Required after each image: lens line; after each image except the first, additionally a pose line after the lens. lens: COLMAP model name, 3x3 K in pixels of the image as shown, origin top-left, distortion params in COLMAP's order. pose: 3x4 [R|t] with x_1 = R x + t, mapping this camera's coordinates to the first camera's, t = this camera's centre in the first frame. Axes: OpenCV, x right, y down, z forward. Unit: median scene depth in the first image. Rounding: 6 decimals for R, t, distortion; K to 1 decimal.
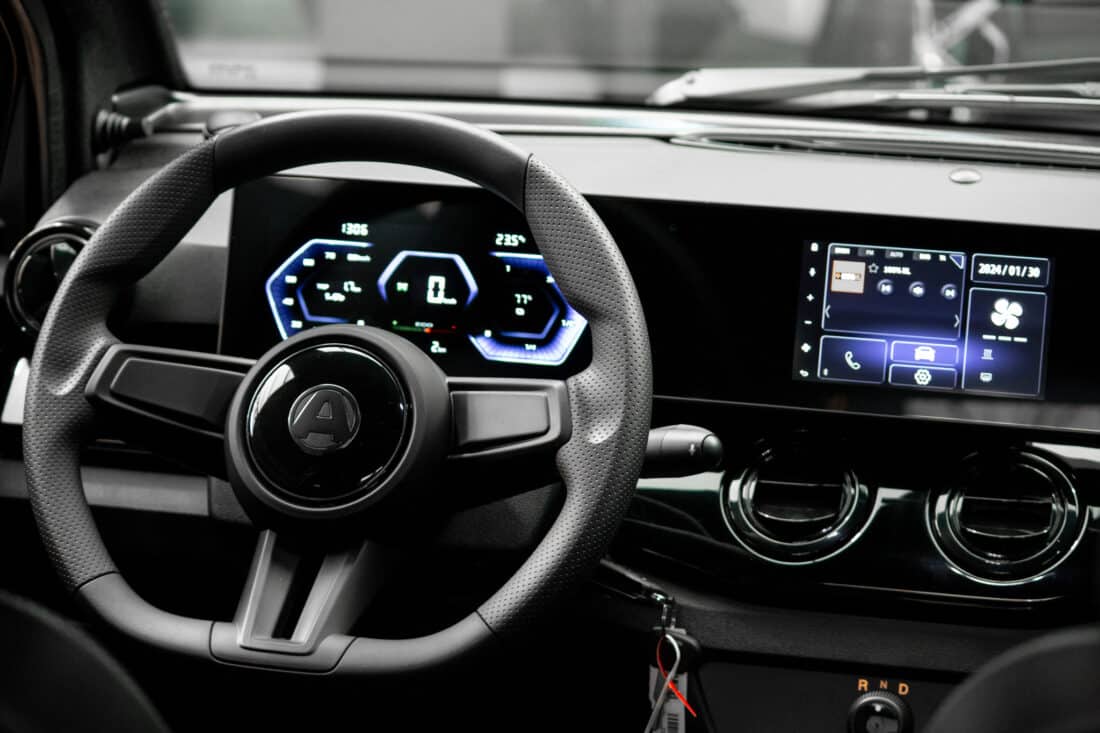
lens RADIAL K [[3213.8, 0, 546.2], [0, 3213.8, 365.6], [0, 0, 1]] dist [-0.199820, 0.000000]
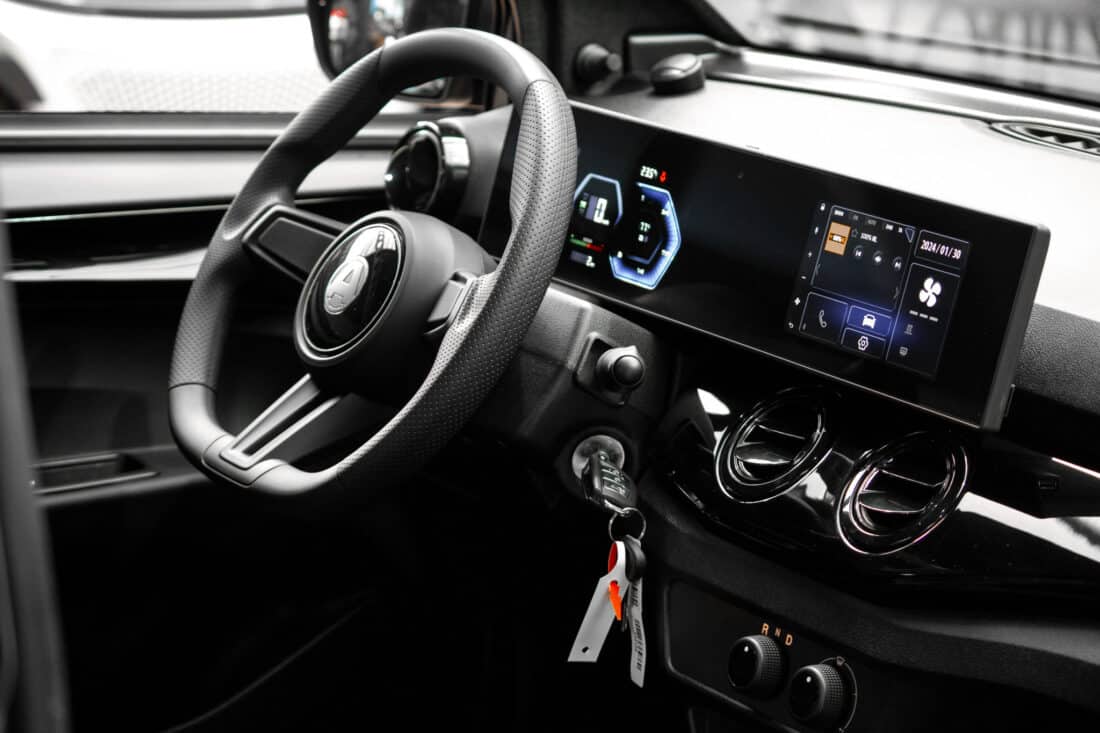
lens RADIAL K [[3213.8, 0, 492.8], [0, 3213.8, 371.7], [0, 0, 1]] dist [-0.199820, 0.000000]
pose [[0.718640, 0.157473, -0.677317, 0.719466], [-0.171917, 0.984019, 0.046375, -0.014444], [0.673796, 0.083116, 0.734228, 0.175444]]
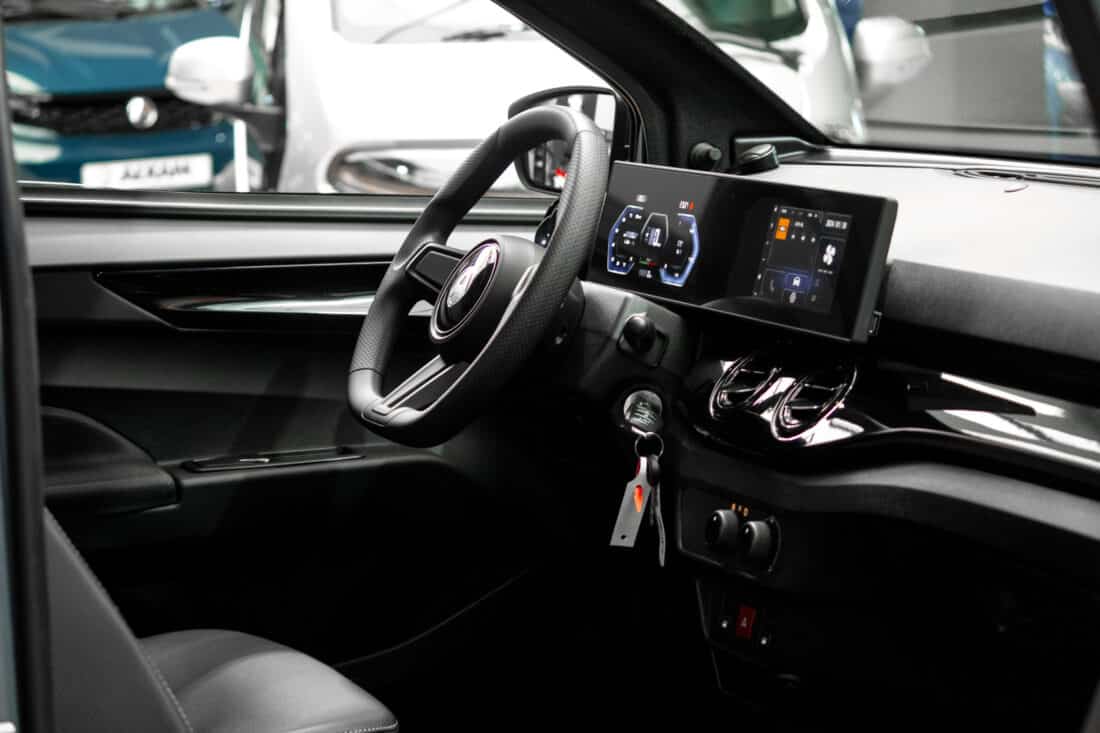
lens RADIAL K [[3281.3, 0, 549.9], [0, 3281.3, 364.9], [0, 0, 1]] dist [-0.157672, 0.000000]
pose [[0.594947, 0.068589, -0.800833, 1.218154], [-0.158991, 0.986708, -0.033608, 0.098904], [0.787883, 0.147321, 0.597944, 0.047182]]
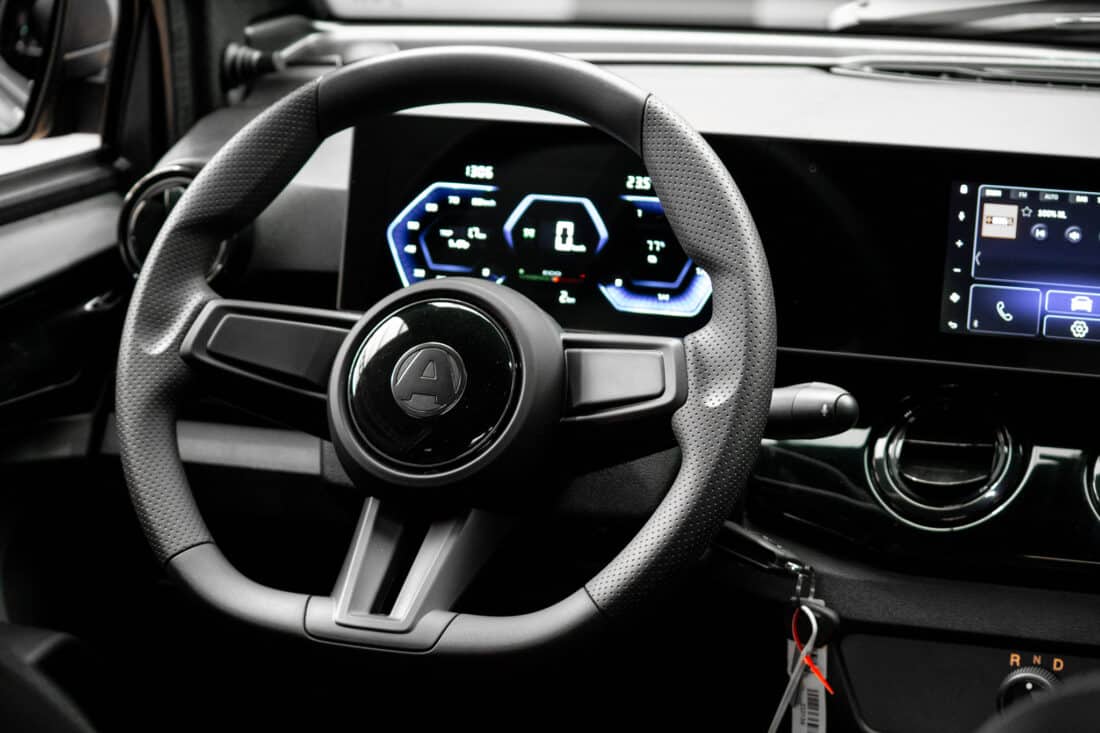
lens RADIAL K [[3213.8, 0, 555.2], [0, 3213.8, 367.4], [0, 0, 1]] dist [-0.199820, 0.000000]
pose [[0.995651, -0.002929, -0.093120, 0.052301], [0.006075, 0.999419, 0.033526, -0.017243], [0.092968, -0.033946, 0.995090, 0.064634]]
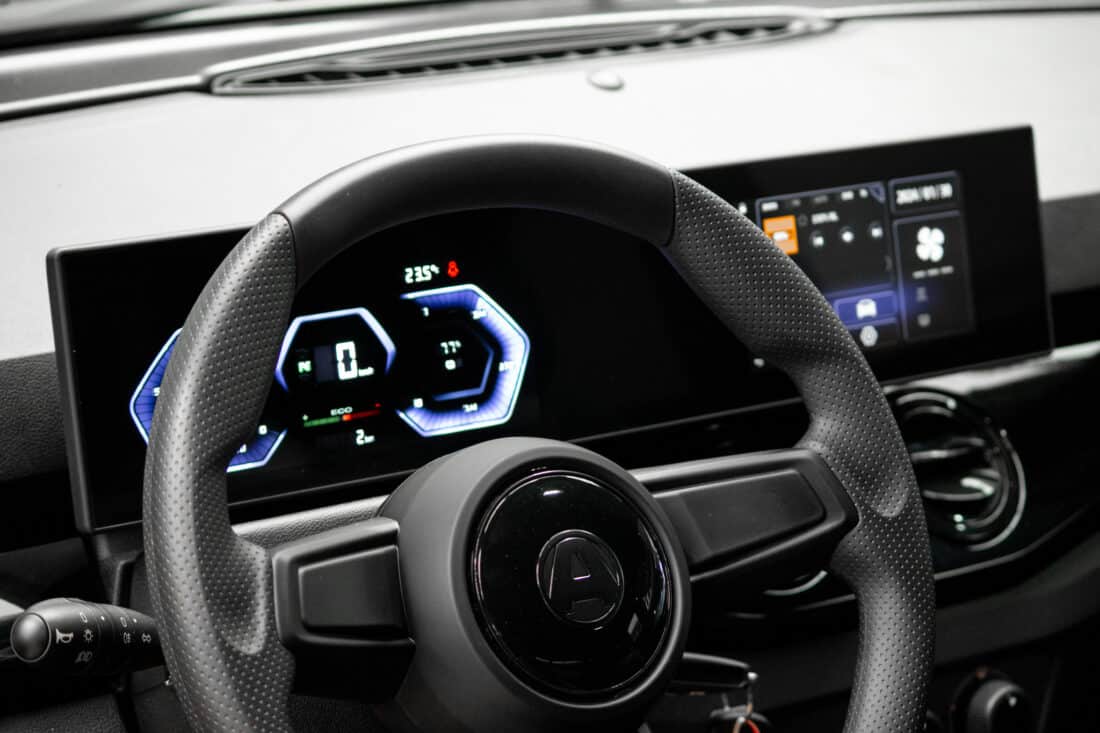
lens RADIAL K [[3213.8, 0, 546.6], [0, 3213.8, 366.3], [0, 0, 1]] dist [-0.199820, 0.000000]
pose [[0.648706, -0.223805, 0.727387, -0.553717], [0.144114, 0.974613, 0.171348, -0.145519], [-0.747270, -0.006328, 0.664490, 0.498580]]
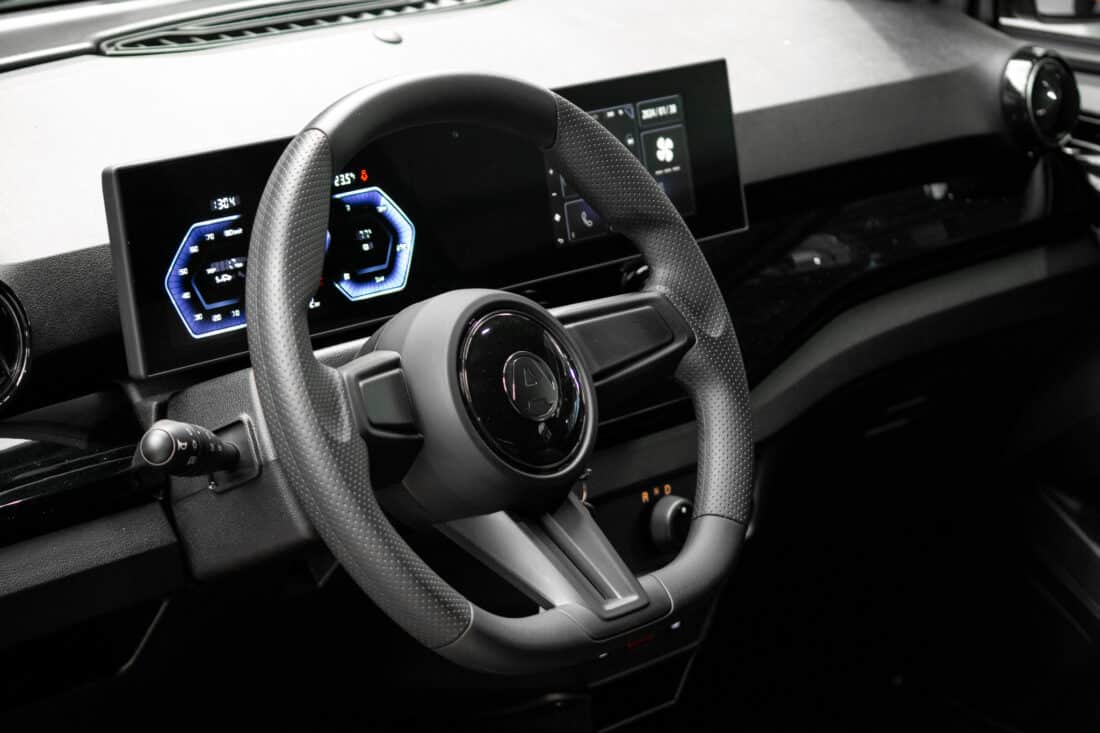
lens RADIAL K [[3213.8, 0, 549.0], [0, 3213.8, 366.9], [0, 0, 1]] dist [-0.199820, 0.000000]
pose [[0.442698, -0.257440, 0.858920, -0.872217], [0.149223, 0.965693, 0.212531, -0.189378], [-0.884167, 0.034084, 0.465927, 0.499924]]
